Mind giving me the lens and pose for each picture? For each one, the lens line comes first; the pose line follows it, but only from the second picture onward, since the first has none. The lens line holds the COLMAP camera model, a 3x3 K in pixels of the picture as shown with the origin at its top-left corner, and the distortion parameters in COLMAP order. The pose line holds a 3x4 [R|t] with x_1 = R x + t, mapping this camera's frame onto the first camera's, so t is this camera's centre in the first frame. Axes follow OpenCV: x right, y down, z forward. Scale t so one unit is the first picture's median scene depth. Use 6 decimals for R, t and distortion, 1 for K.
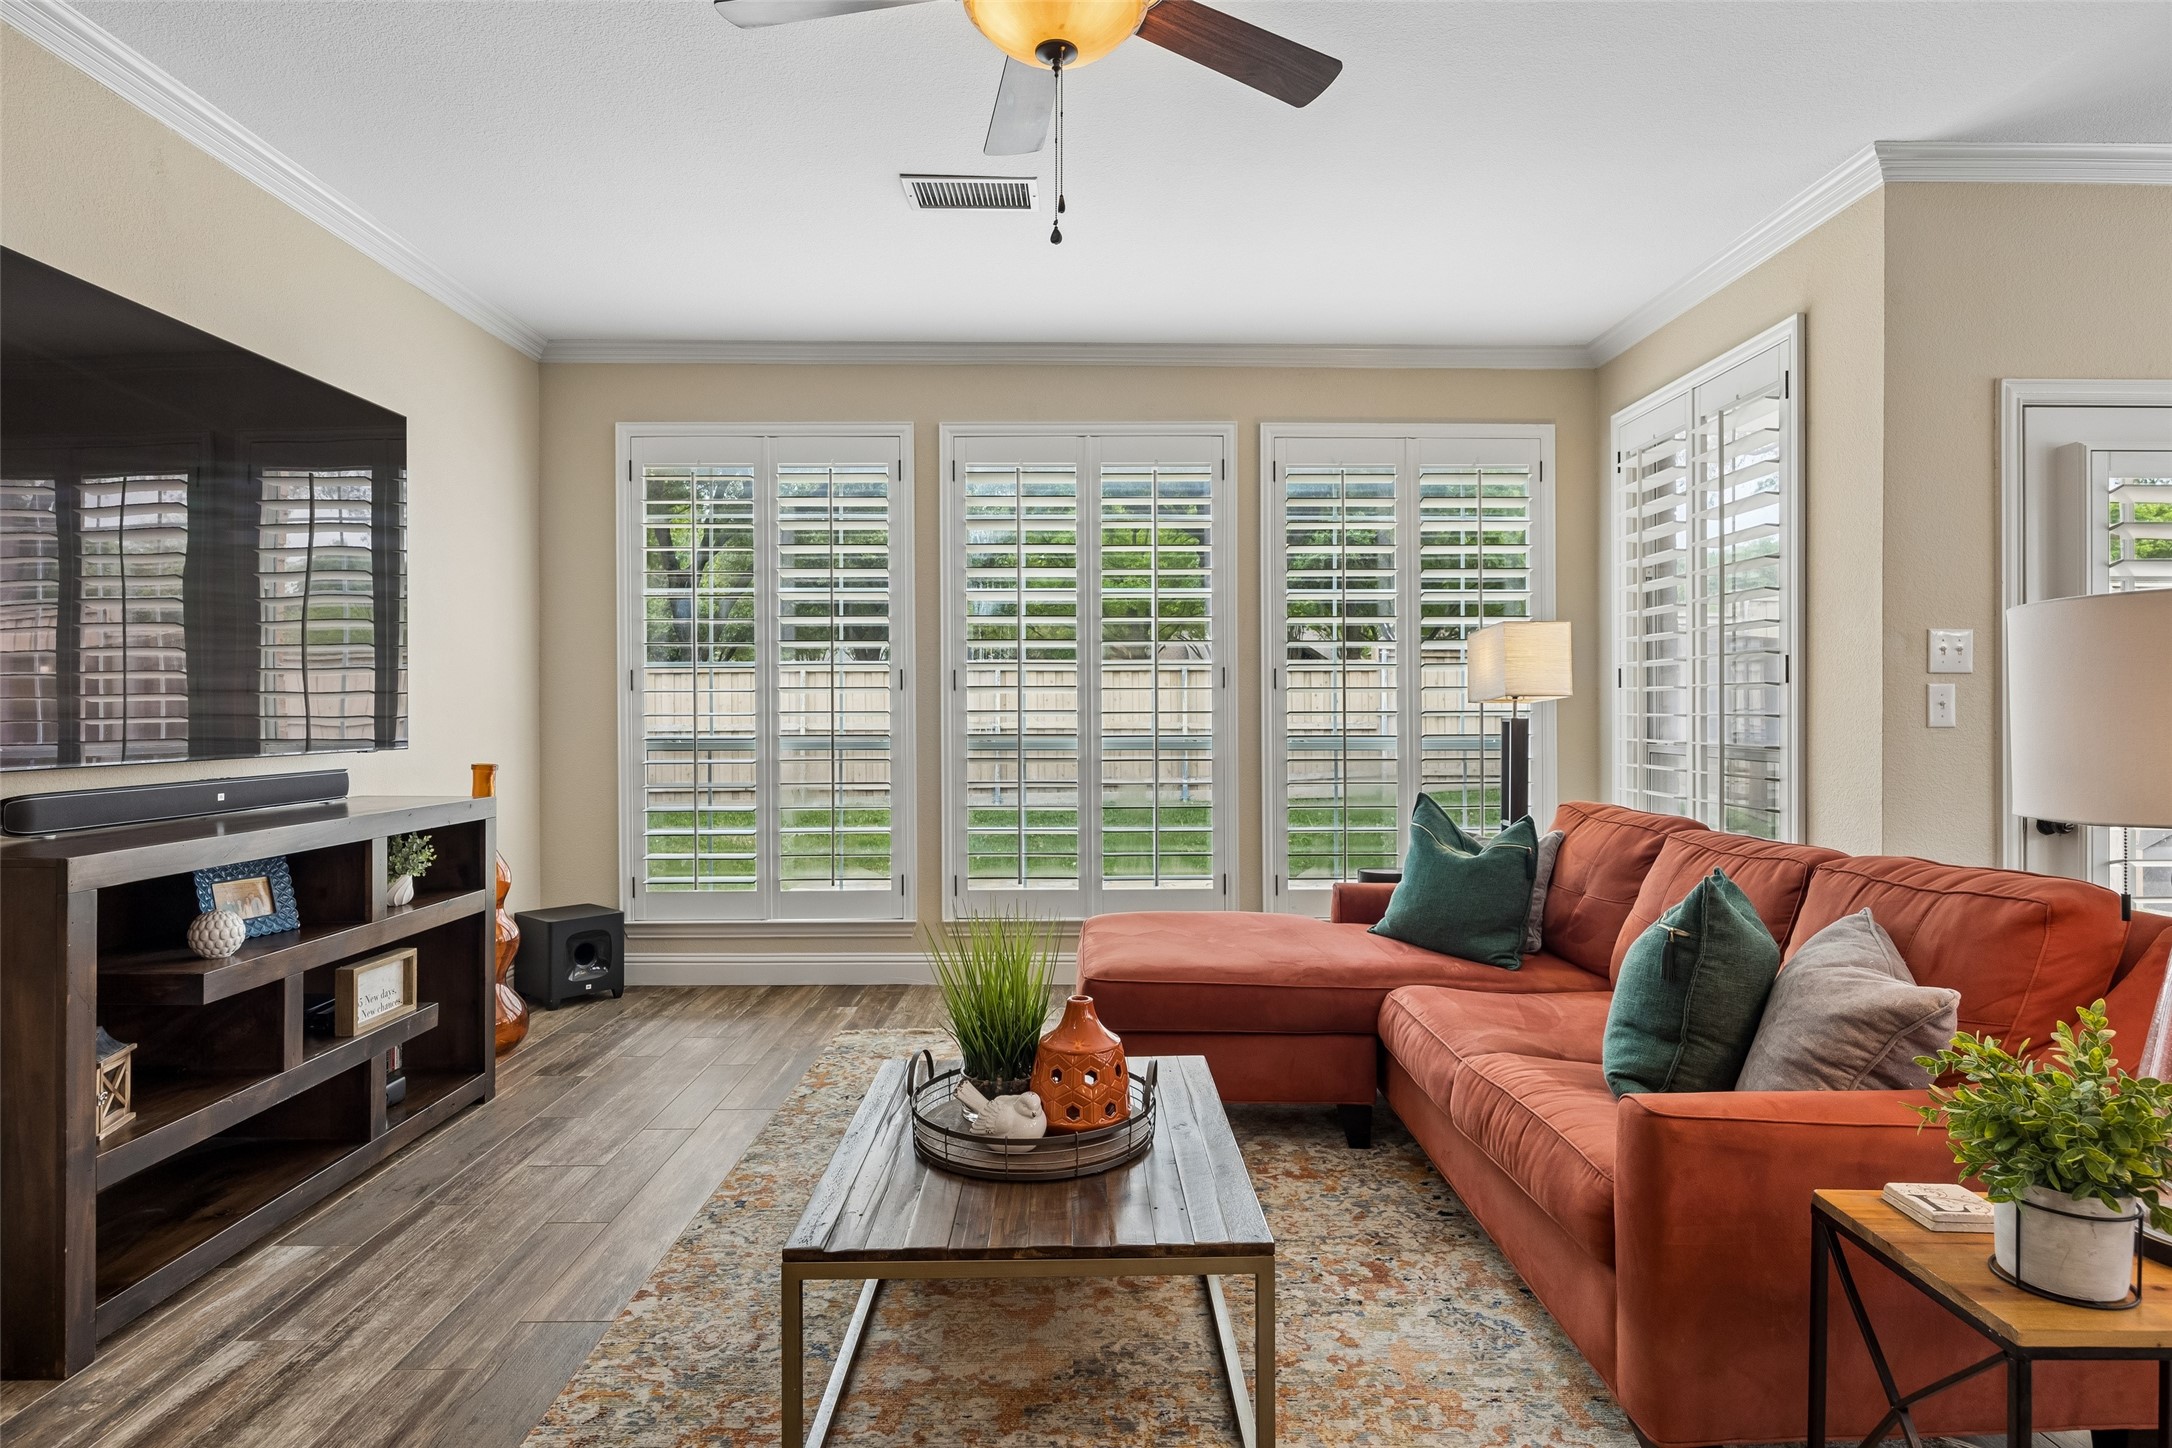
lens RADIAL K [[1186.2, 0, 1087.2], [0, 1186.2, 717.1], [0, 0, 1]] dist [-0.000559, -0.001124]
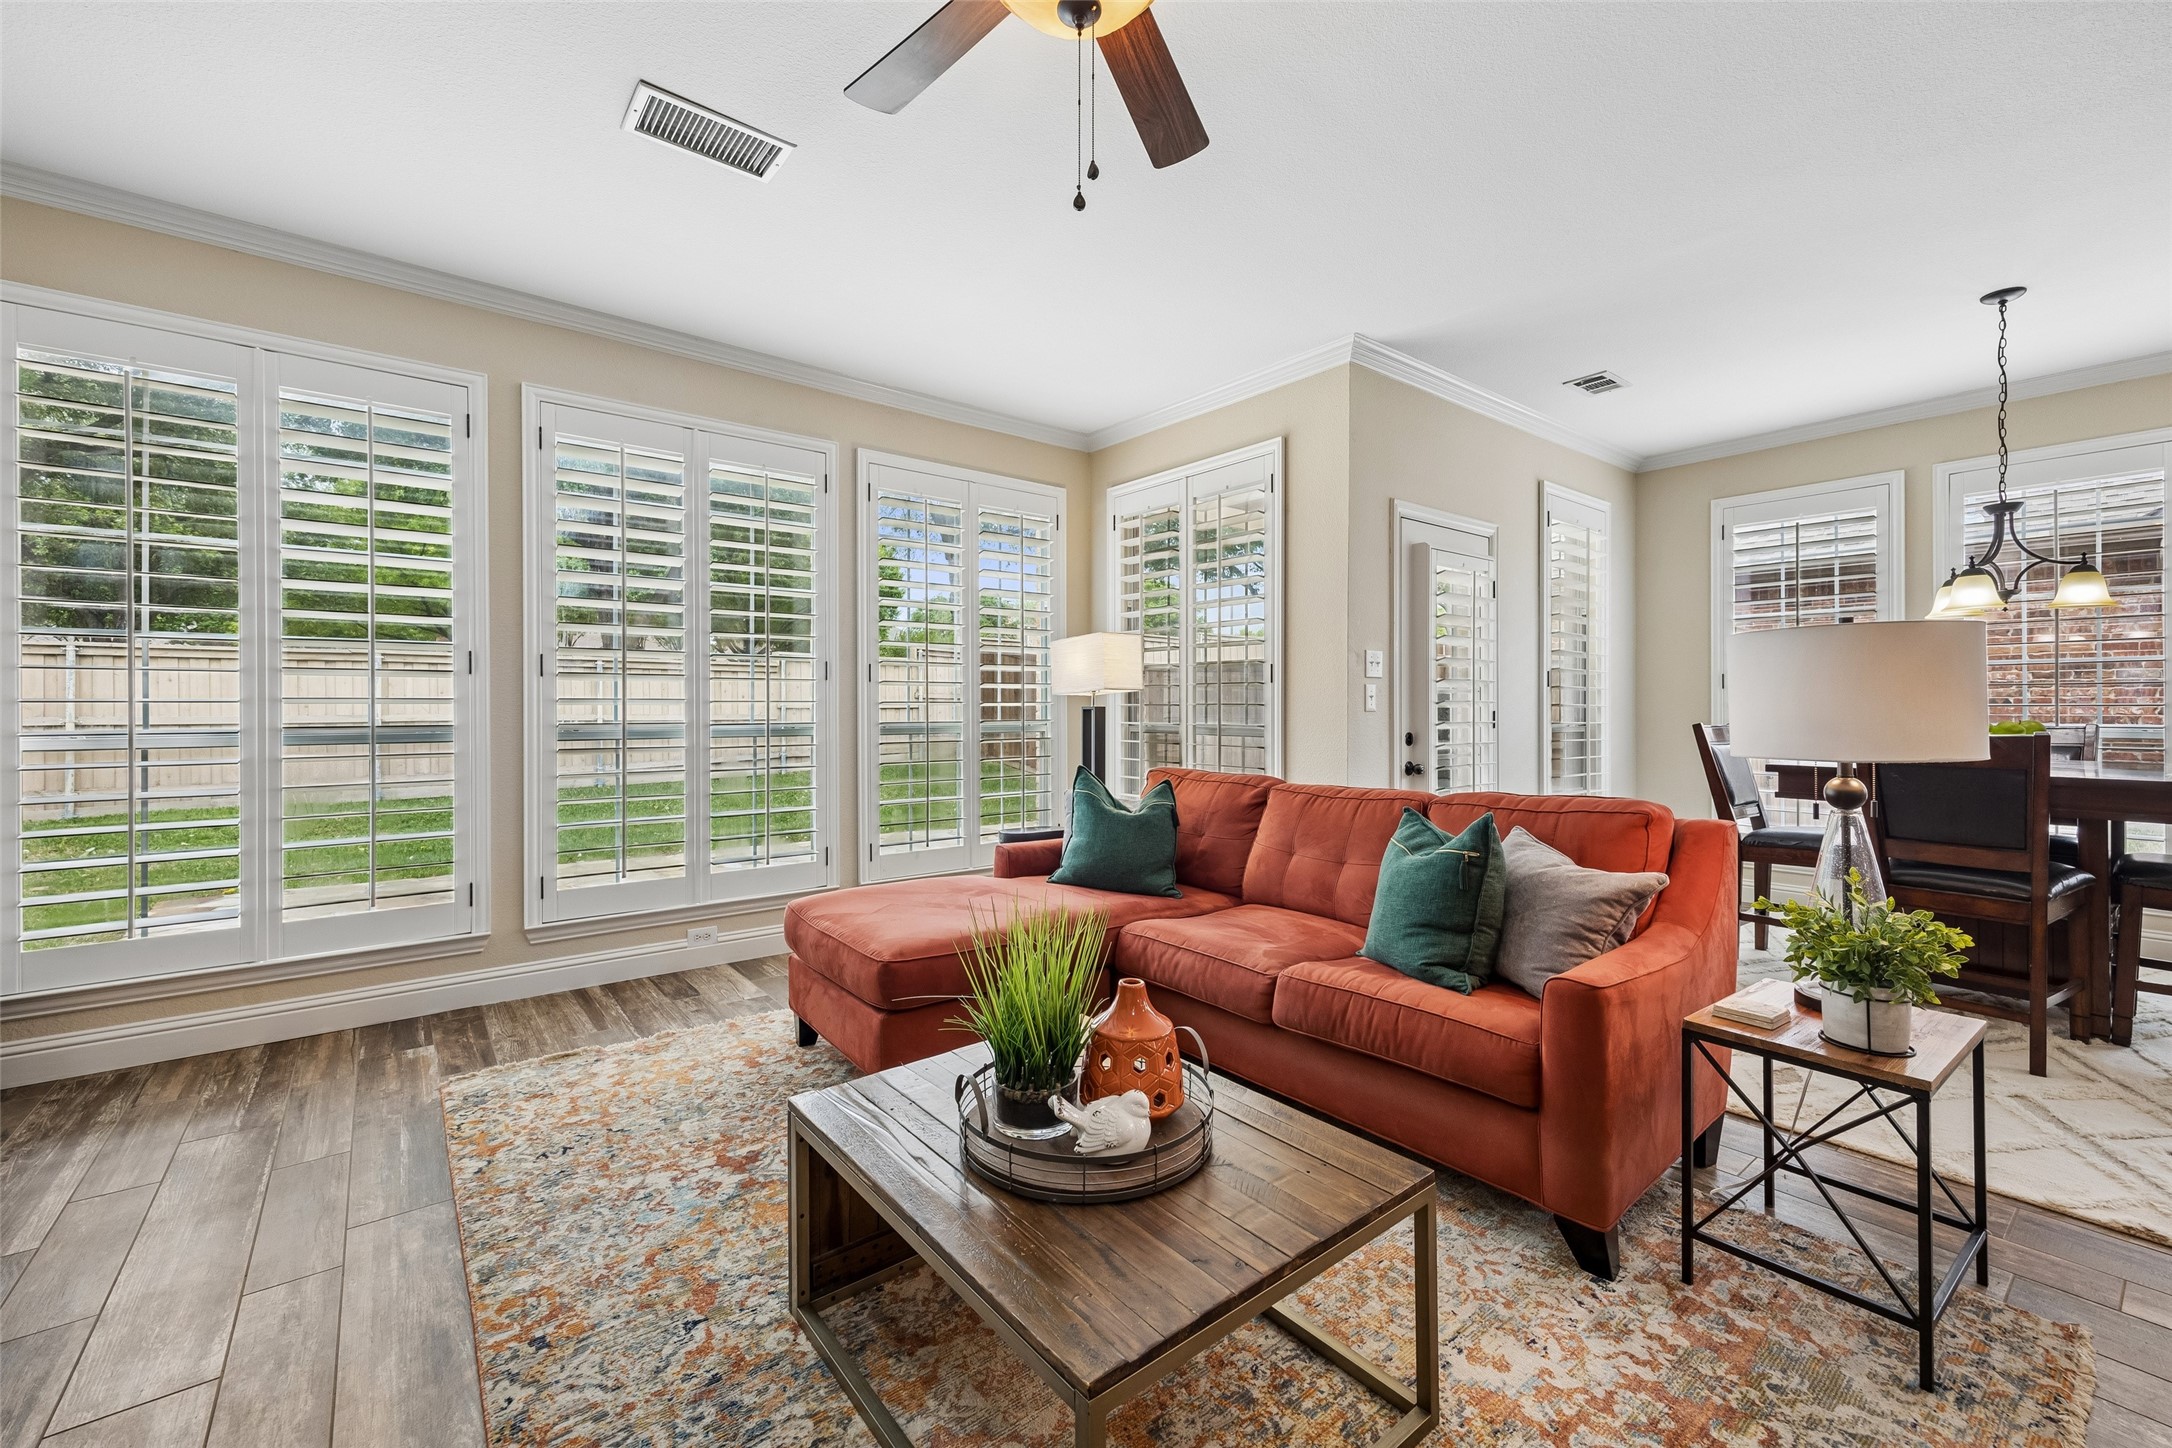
lens RADIAL K [[894.5, 0, 1093.4], [0, 894.5, 709.2], [0, 0, 1]] dist [0.009964, 0.000129]
pose [[0.782915, -0.000170, 0.622129, -0.249592], [0.001392, 0.999998, -0.001479, 0.005603], [-0.622127, 0.002023, 0.782913, 0.220641]]
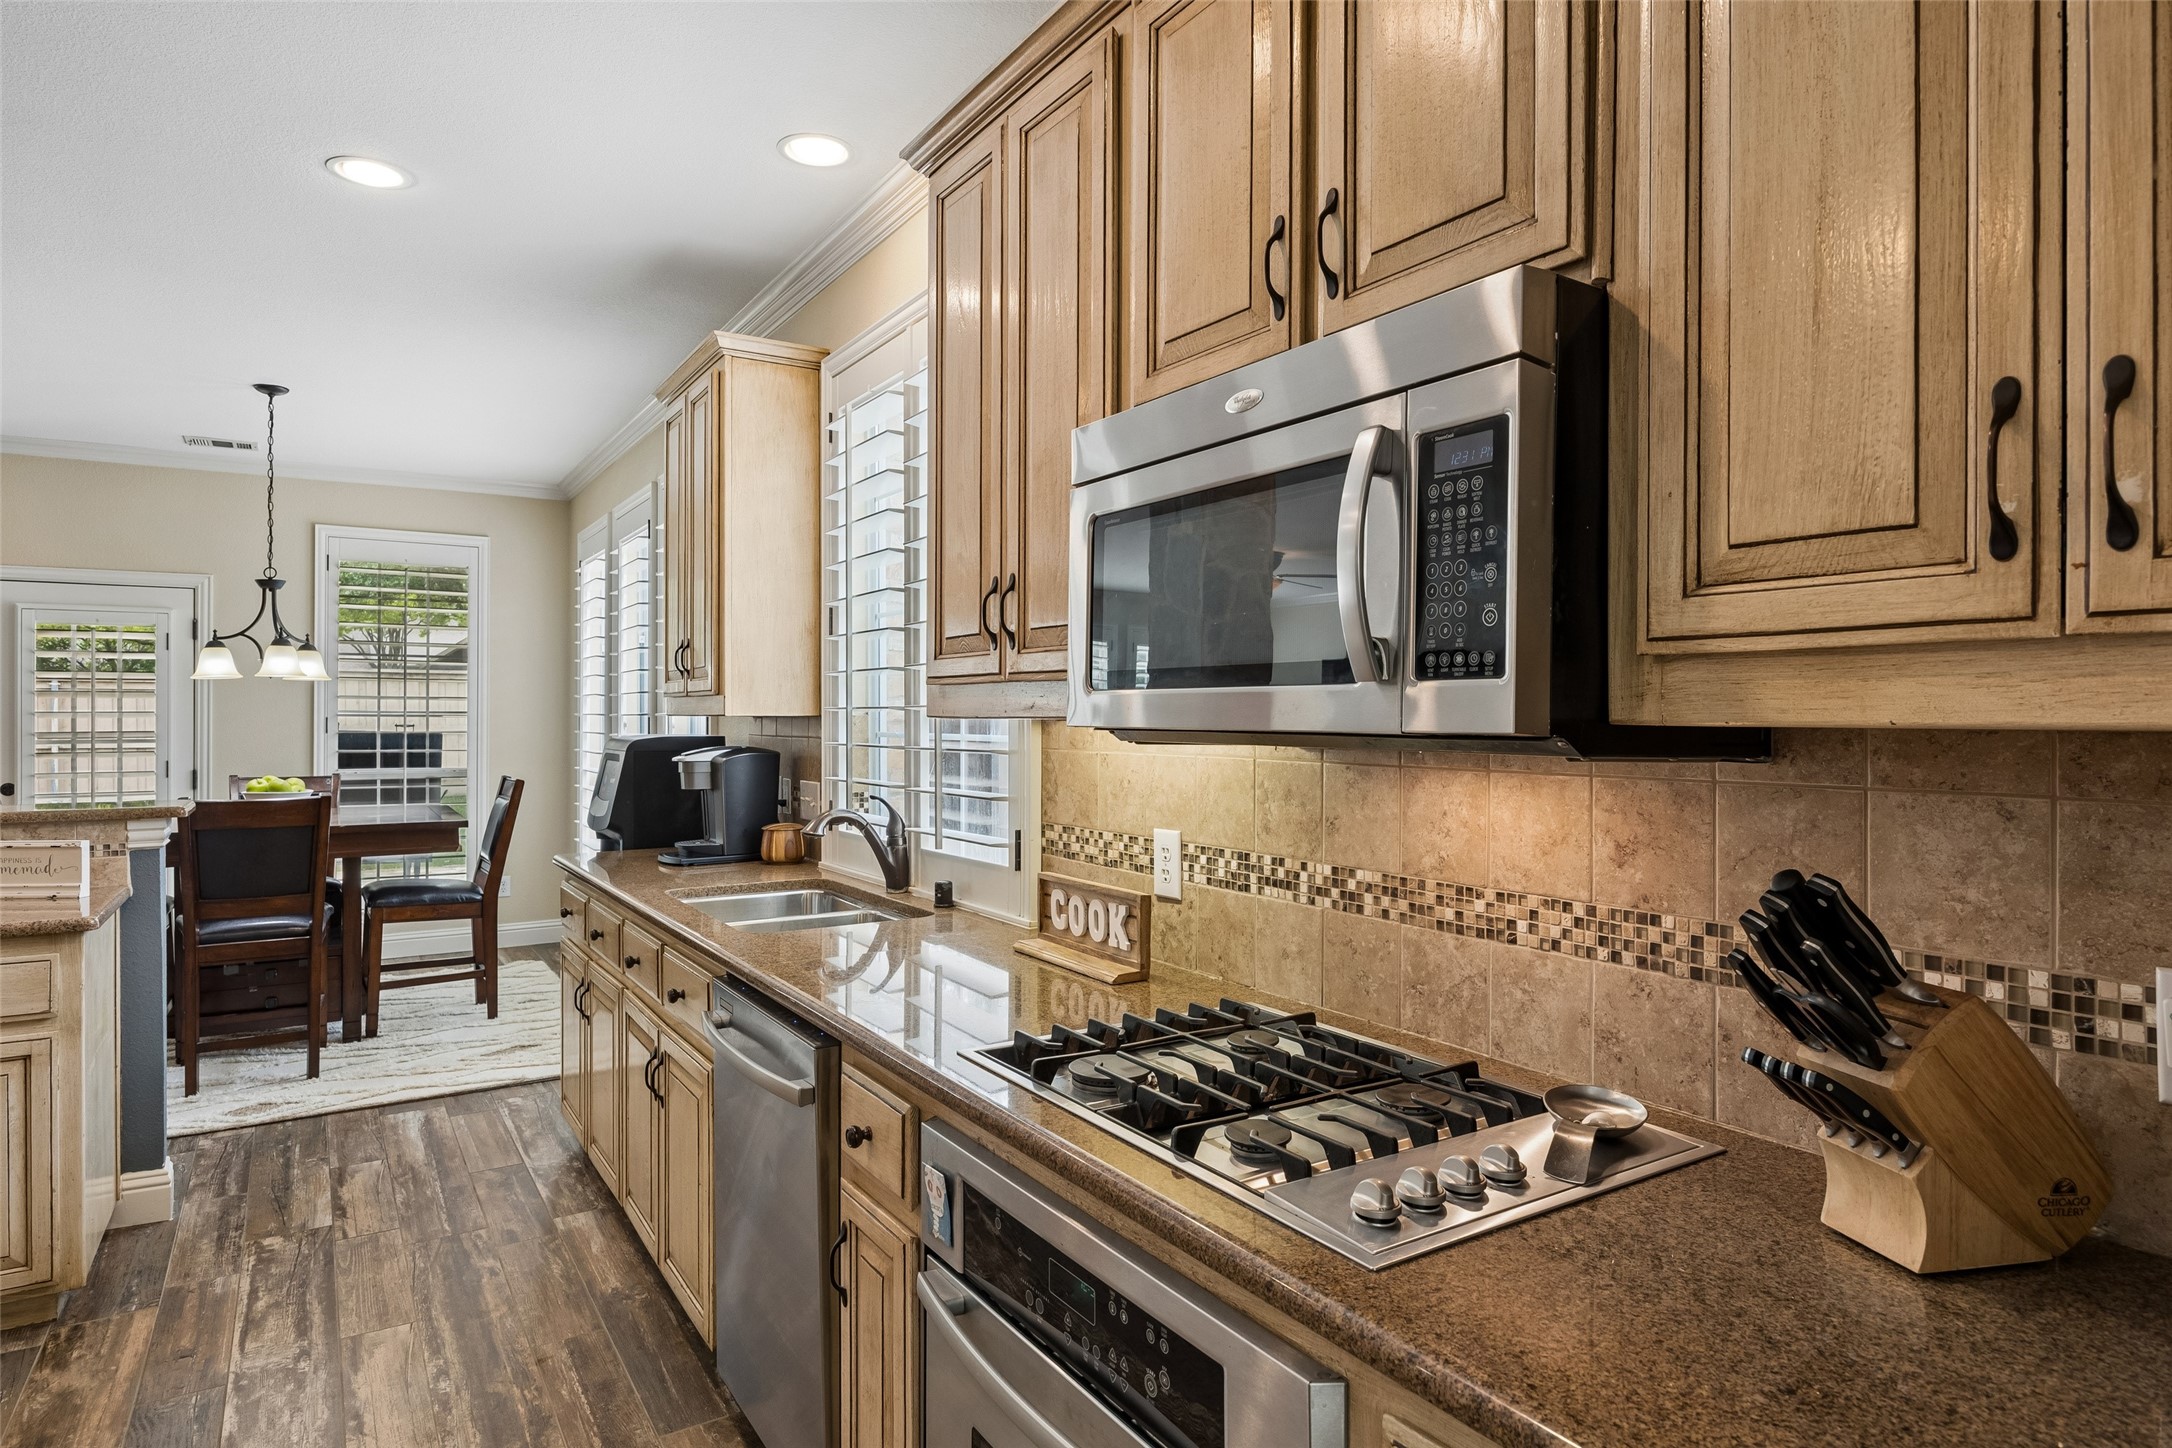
lens RADIAL K [[1221.5, 0, 1086.9], [0, 1221.5, 715.5], [0, 0, 1]] dist [-0.001840, 0.000790]
pose [[0.845429, 0.000720, 0.534087, 0.916202], [0.000769, 0.999996, -0.002565, -0.042609], [-0.534087, 0.002579, 0.845426, -1.064453]]
